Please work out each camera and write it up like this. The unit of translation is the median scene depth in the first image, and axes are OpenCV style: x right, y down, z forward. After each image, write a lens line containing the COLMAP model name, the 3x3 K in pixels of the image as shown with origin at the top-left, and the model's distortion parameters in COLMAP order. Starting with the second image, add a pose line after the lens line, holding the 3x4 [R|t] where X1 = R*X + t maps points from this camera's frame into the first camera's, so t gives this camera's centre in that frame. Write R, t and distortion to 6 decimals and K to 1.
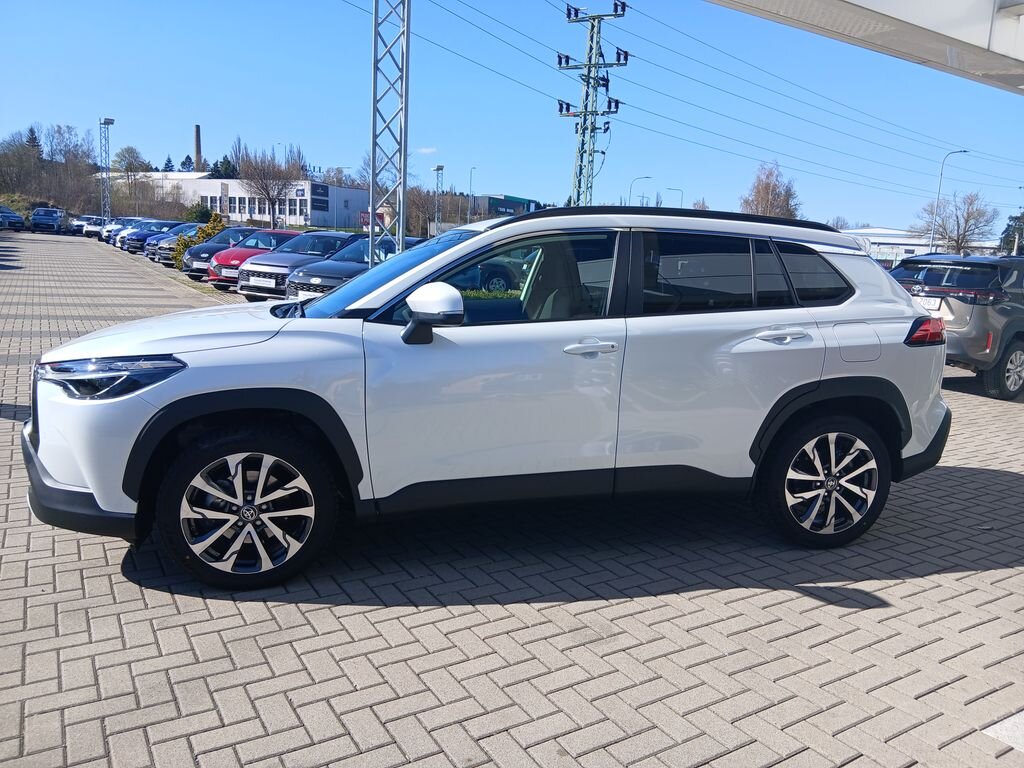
lens RADIAL K [[765.5, 0, 513.7], [0, 765.5, 389.9], [0, 0, 1]] dist [0.049178, -0.060868]
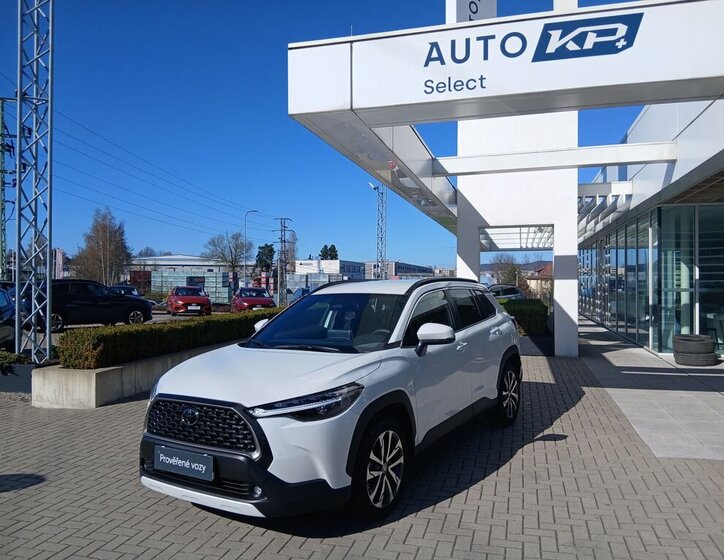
lens RADIAL K [[567.7, 0, 360.0], [0, 567.7, 280.0], [0, 0, 1]] dist [-0.004732, -0.002211]
pose [[0.733695, -0.051228, 0.677545, -1.187424], [0.160568, 0.981984, -0.099628, -0.130112], [-0.660235, 0.181889, 0.728702, 0.044336]]
